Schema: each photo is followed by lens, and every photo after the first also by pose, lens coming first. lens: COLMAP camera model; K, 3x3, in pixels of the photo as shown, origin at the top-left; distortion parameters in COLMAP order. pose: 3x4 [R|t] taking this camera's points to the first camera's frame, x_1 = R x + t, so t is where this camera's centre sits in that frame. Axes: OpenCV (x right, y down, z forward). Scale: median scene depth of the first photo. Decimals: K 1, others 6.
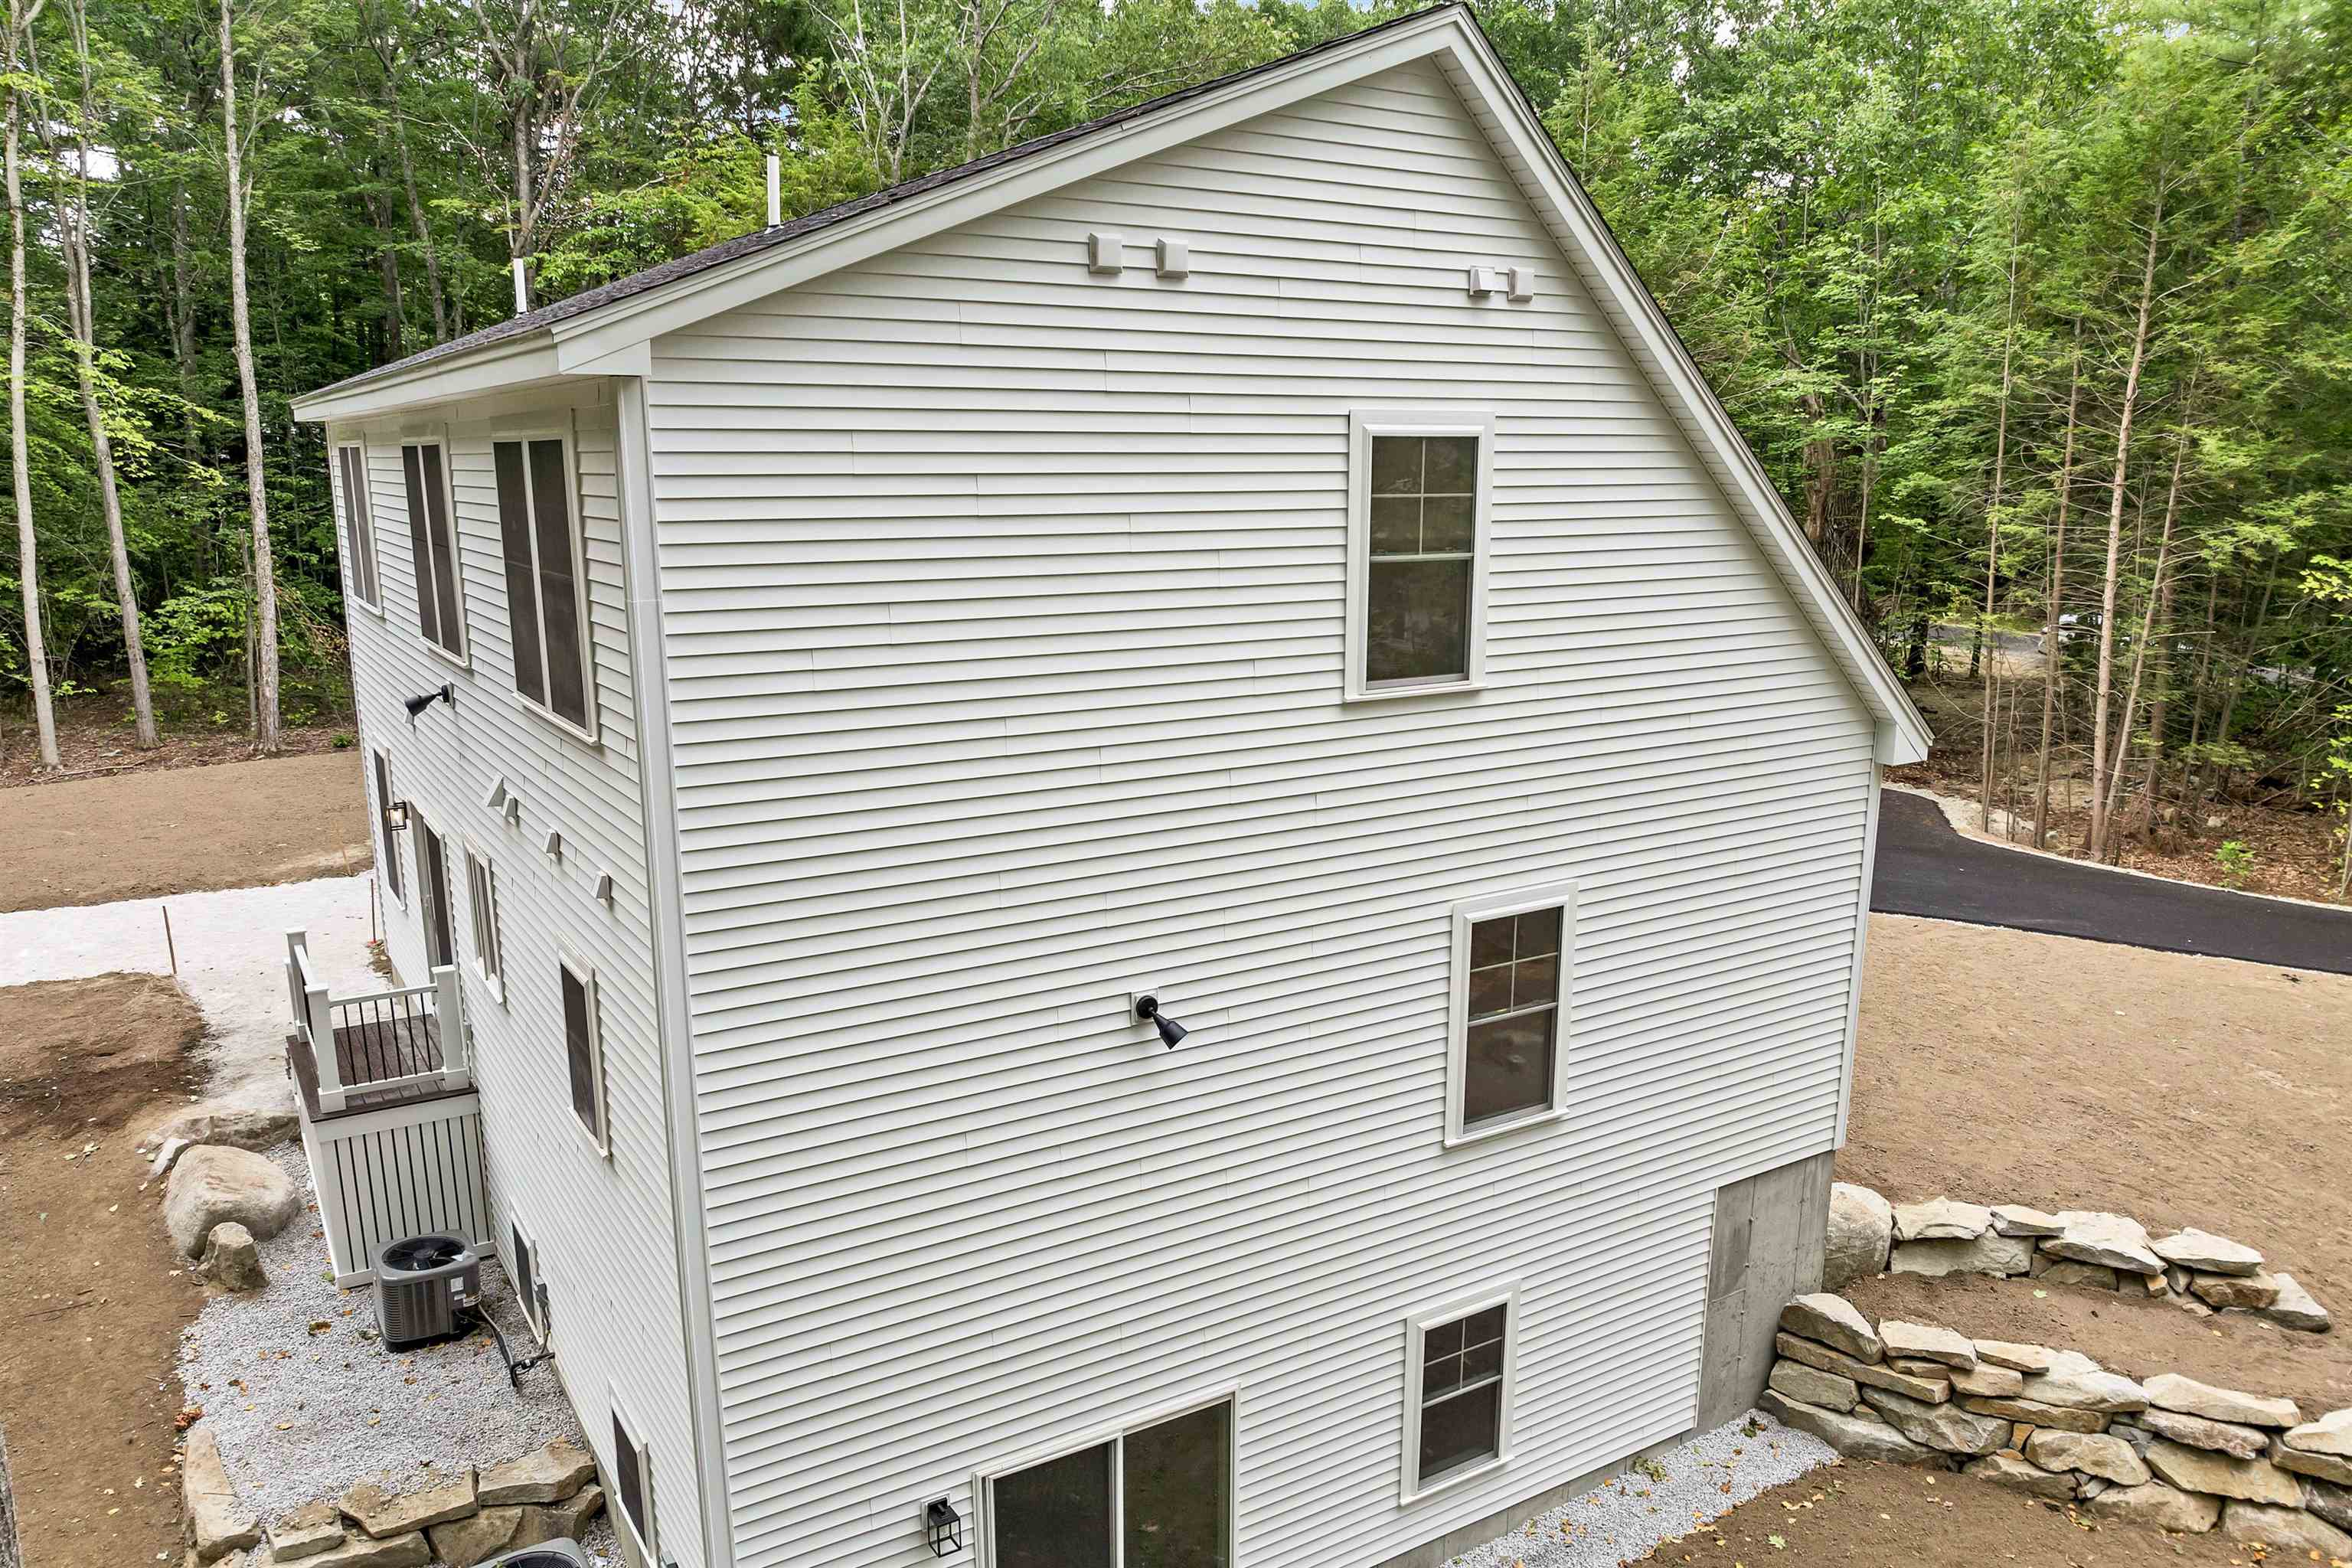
lens RADIAL K [[1695.0, 0, 1174.6], [0, 1695.0, 859.1], [0, 0, 1]] dist [-0.046926, 0.002910]
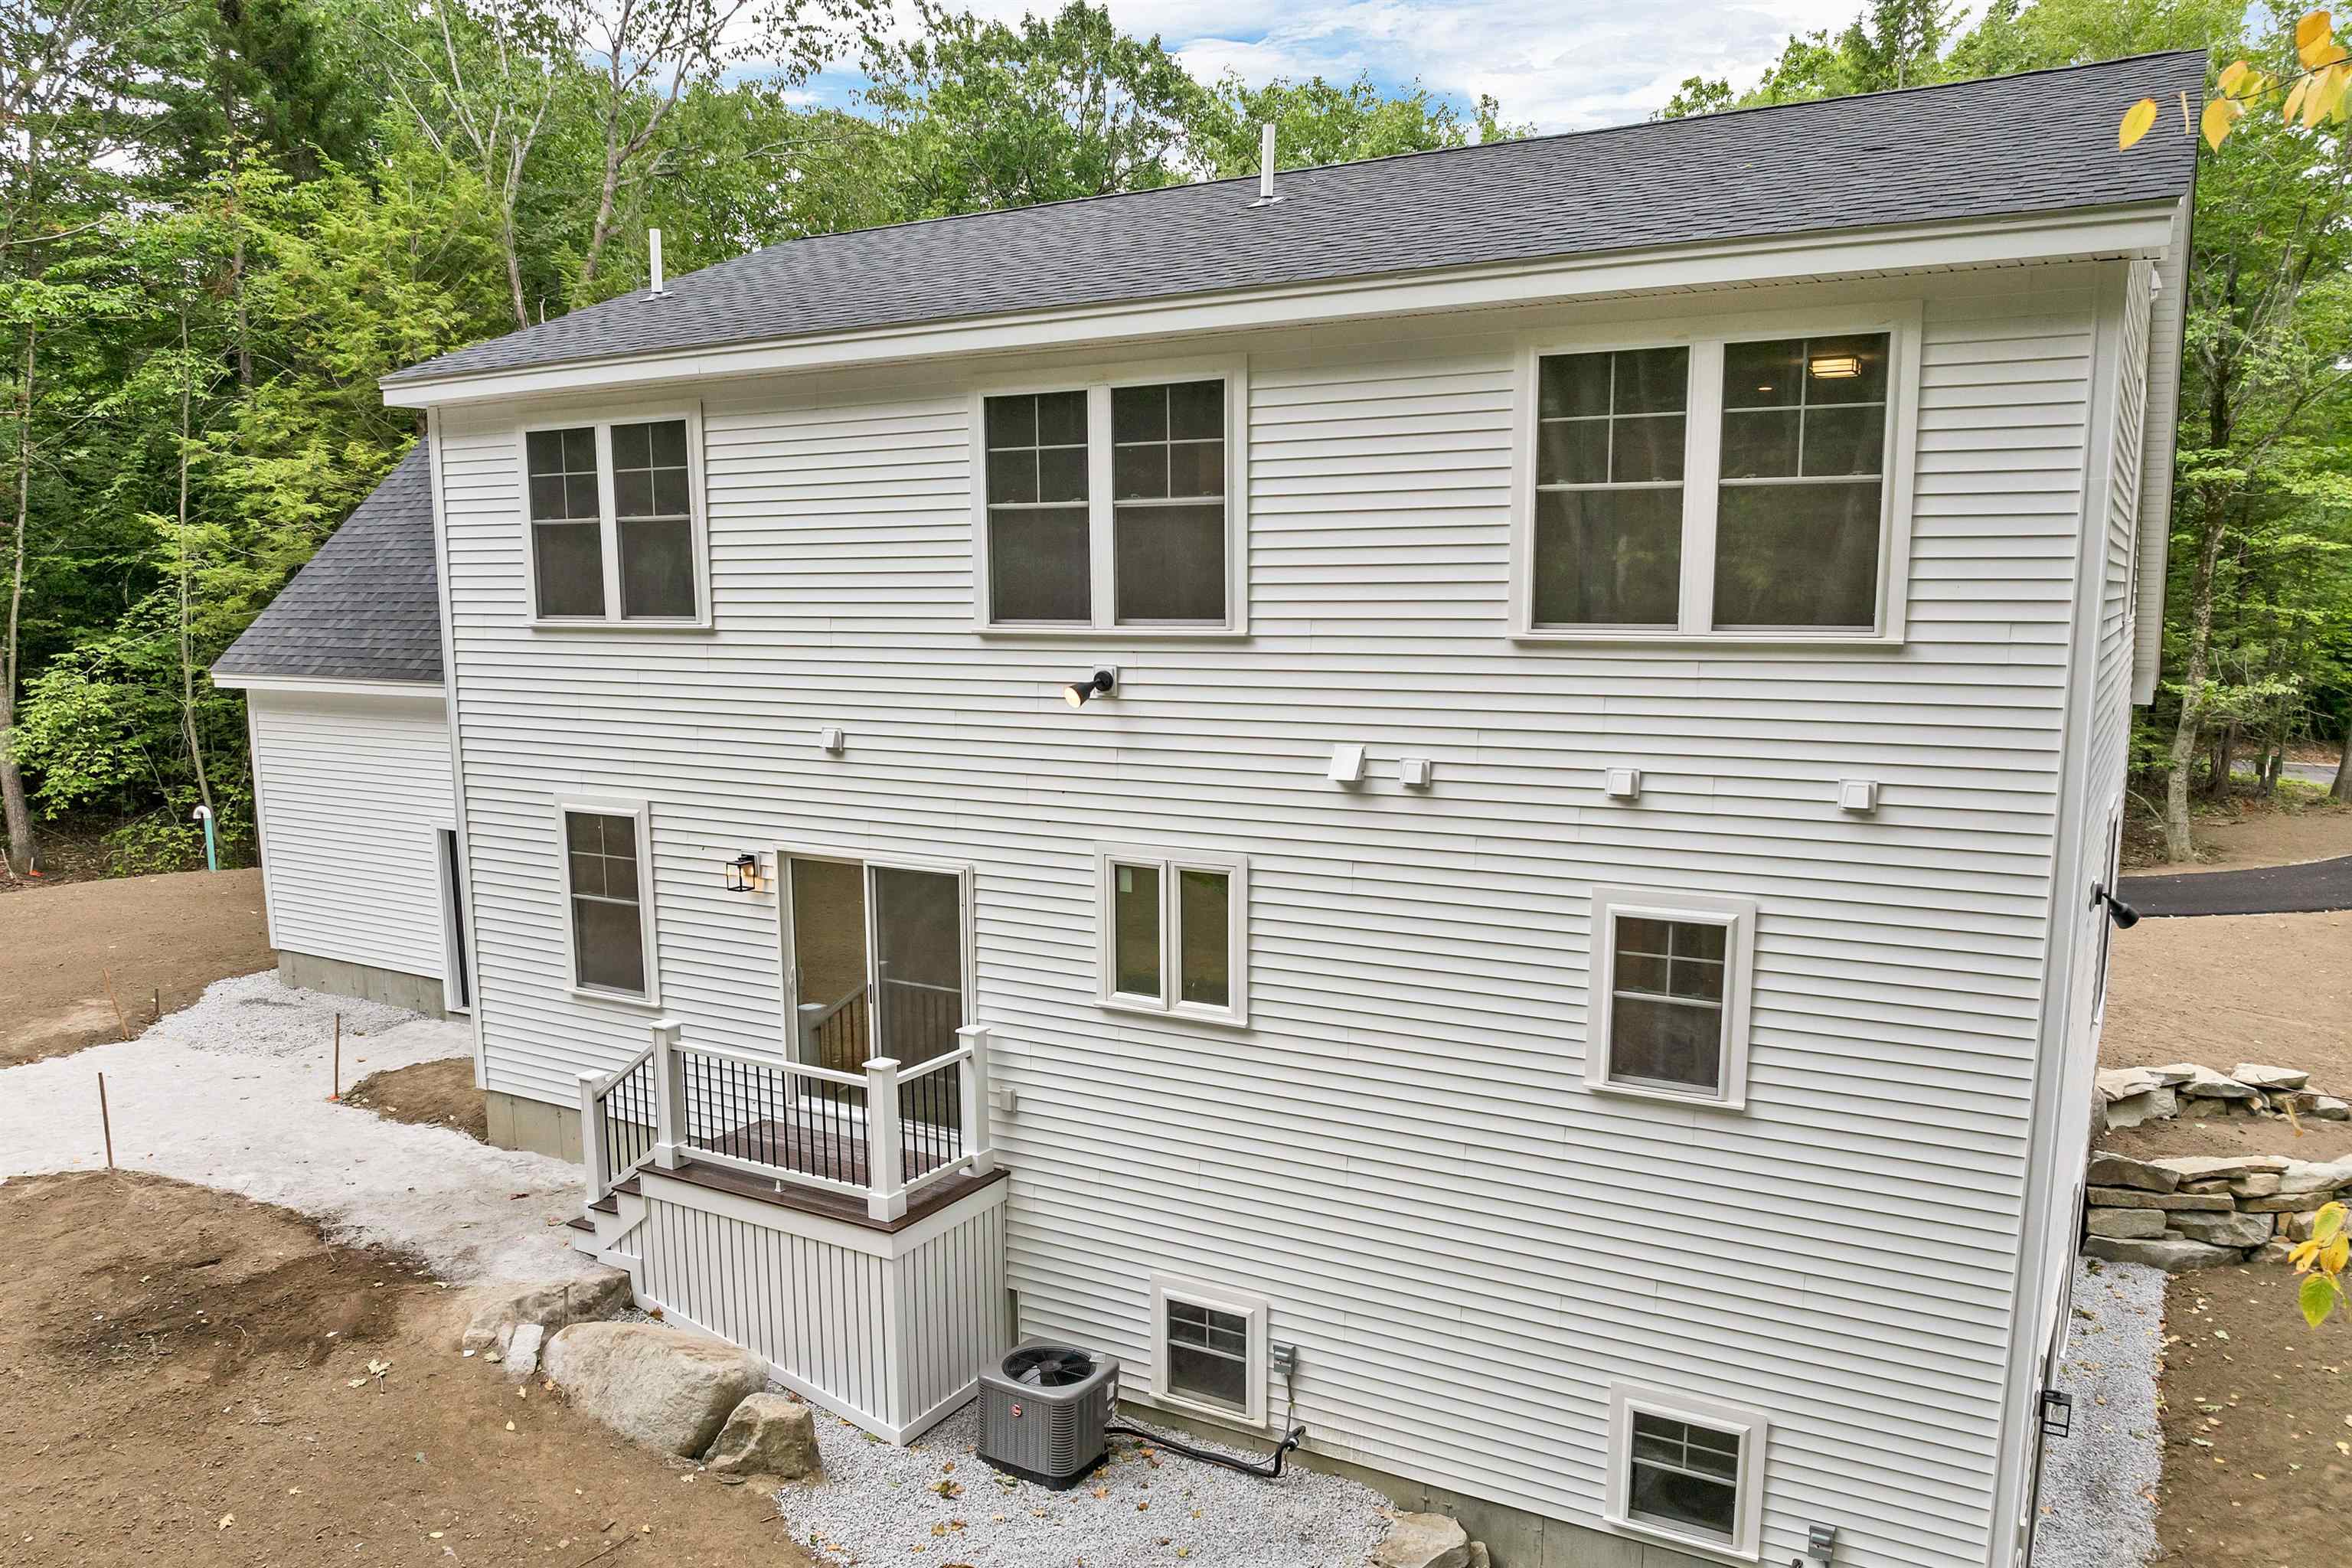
lens RADIAL K [[1695.0, 0, 1174.6], [0, 1695.0, 859.1], [0, 0, 1]] dist [-0.046926, 0.002910]
pose [[0.888721, -0.078987, 0.451593, -0.722418], [0.113150, 0.992364, -0.049102, 0.034365], [-0.444266, 0.094736, 0.890872, 0.204478]]
